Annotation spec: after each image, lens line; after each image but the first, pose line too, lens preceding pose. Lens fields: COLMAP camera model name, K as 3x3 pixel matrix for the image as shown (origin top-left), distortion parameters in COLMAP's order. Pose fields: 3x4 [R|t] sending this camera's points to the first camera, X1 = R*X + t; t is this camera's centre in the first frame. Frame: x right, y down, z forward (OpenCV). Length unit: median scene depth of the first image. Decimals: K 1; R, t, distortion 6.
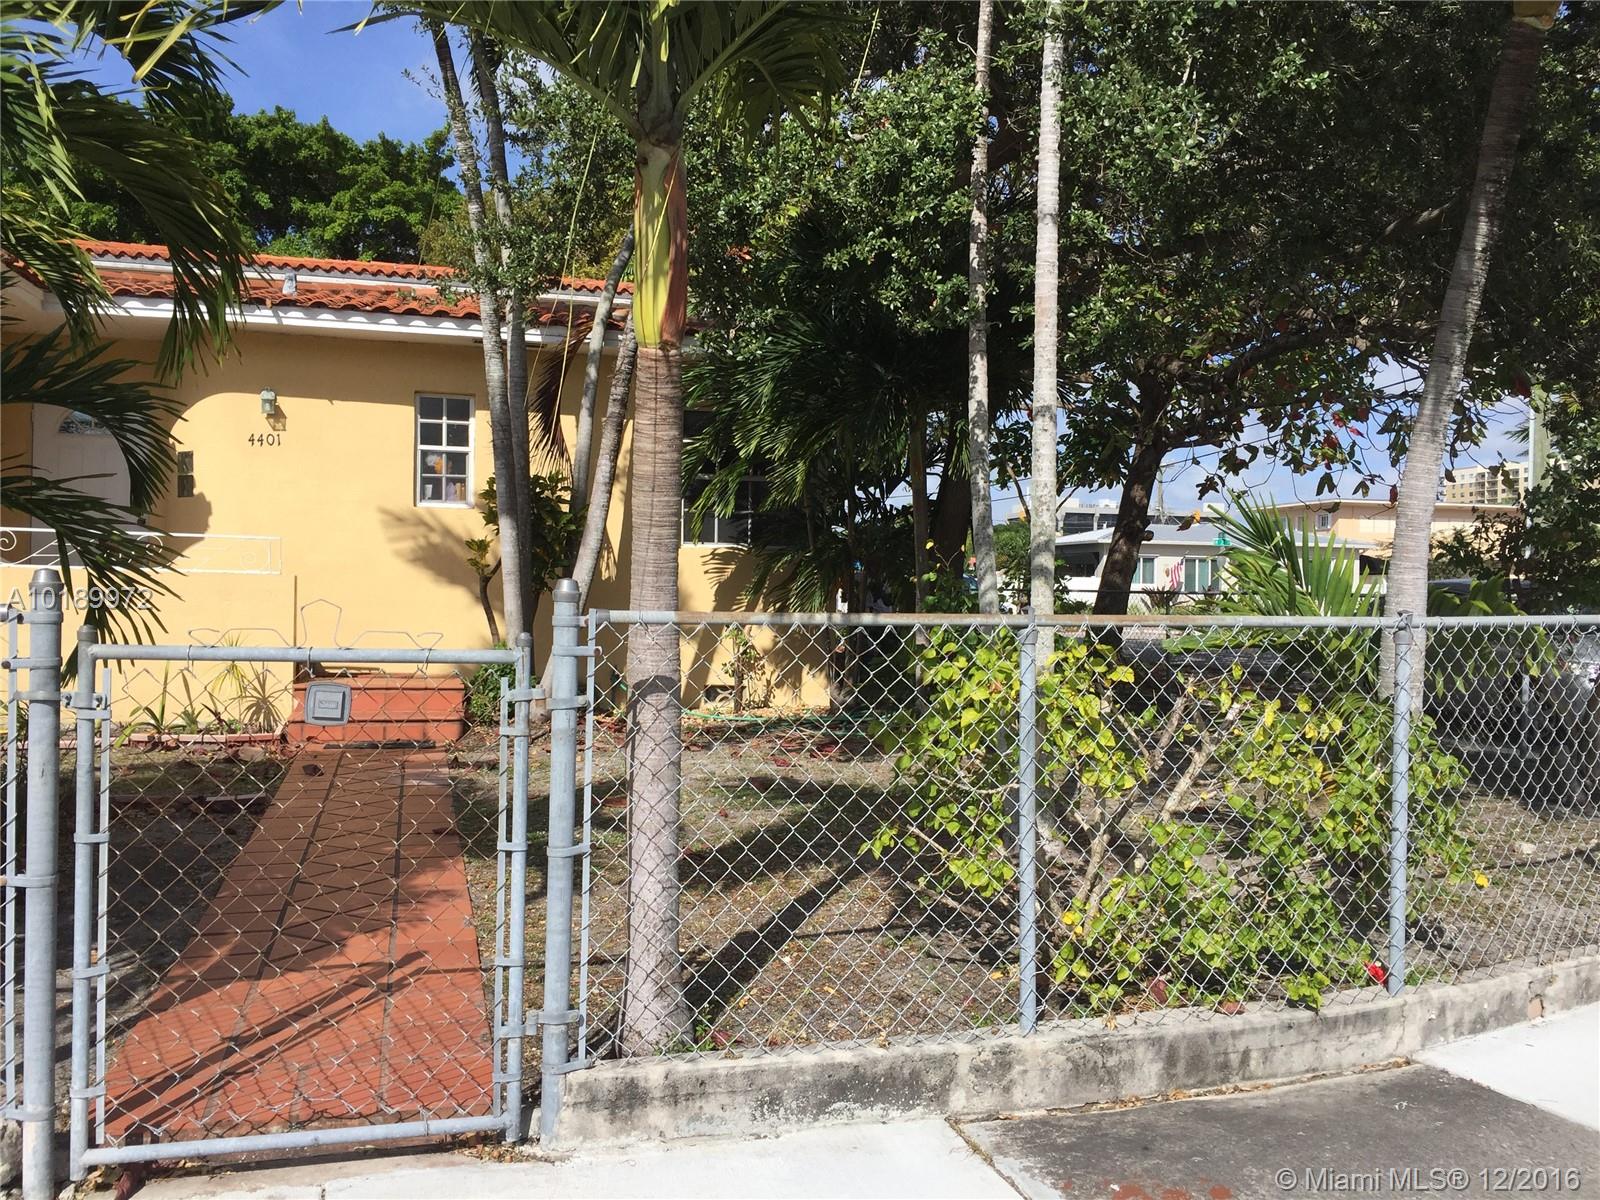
lens RADIAL K [[1357.6, 0, 800.0], [0, 1357.6, 600.0], [0, 0, 1]] dist [0.077964, -0.110592]
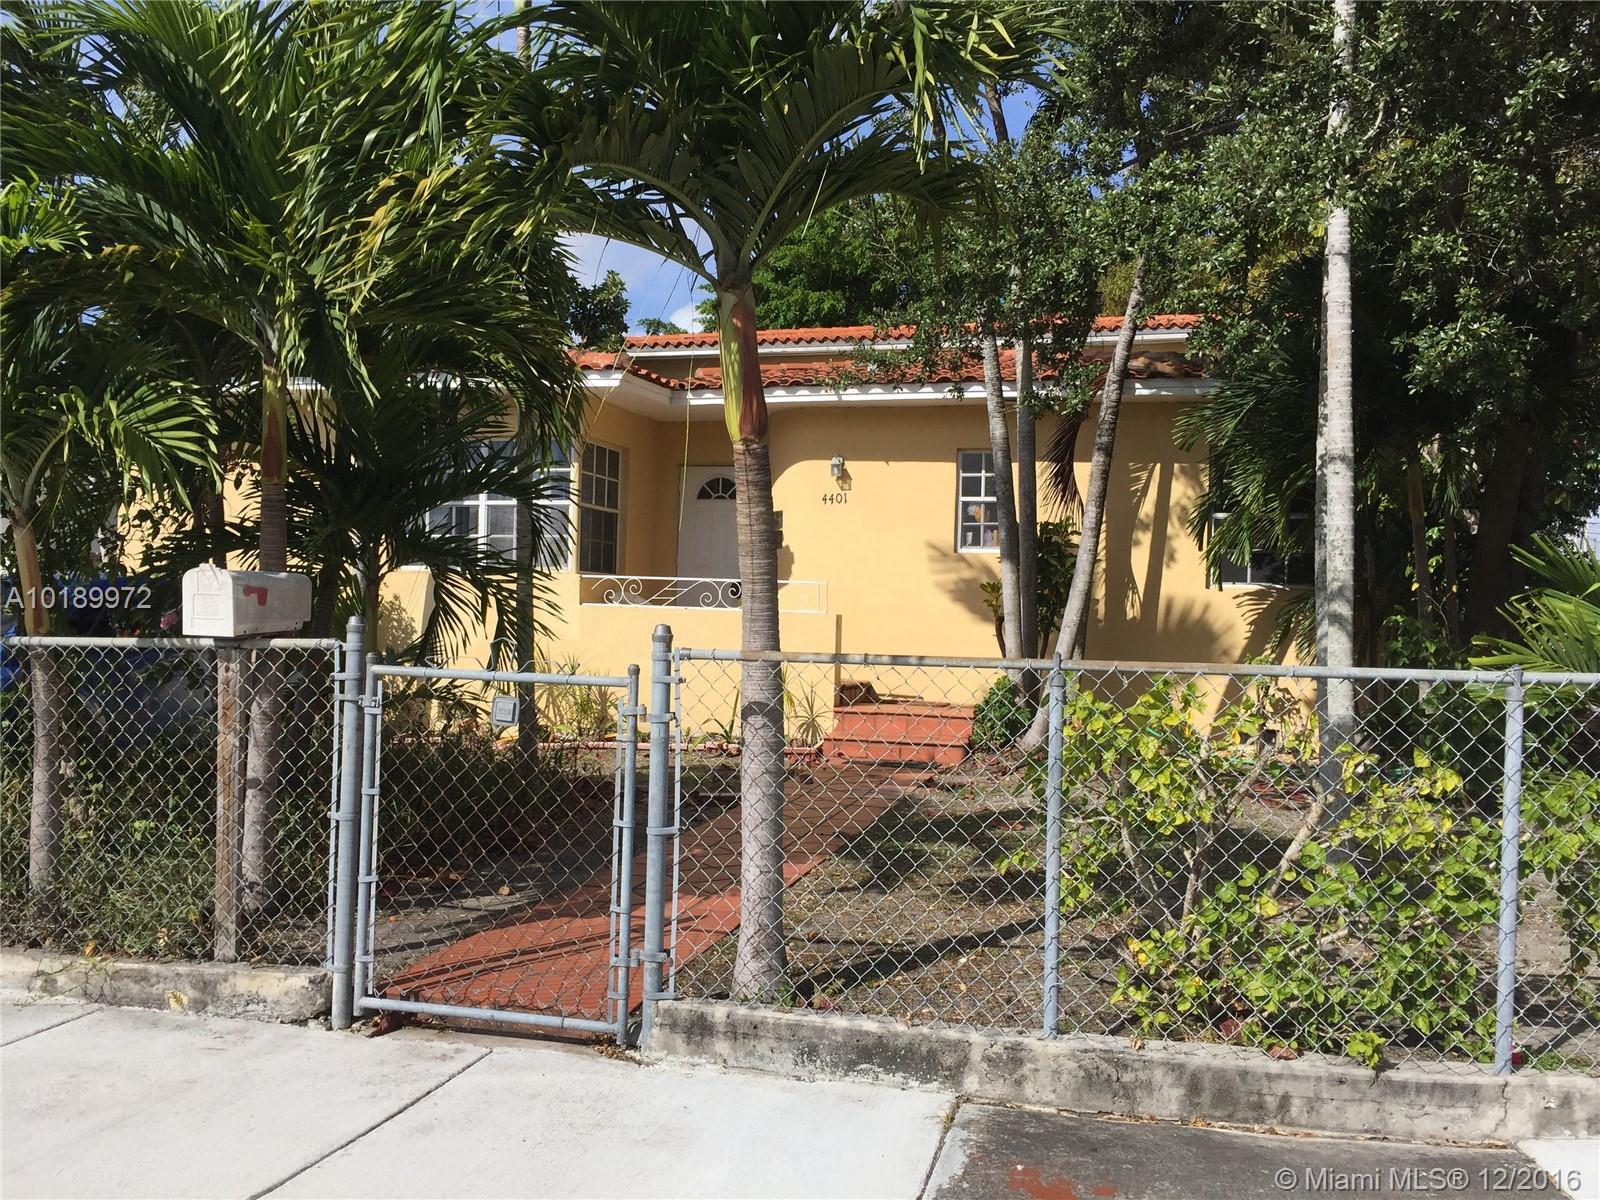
lens RADIAL K [[1370.0, 0, 800.0], [0, 1370.0, 600.0], [0, 0, 1]] dist [0.073985, -0.111818]
pose [[0.861633, -0.000518, -0.507532, 0.535525], [-0.012810, 0.999659, -0.022768, -0.008985], [0.507371, 0.026119, 0.861332, -0.069632]]
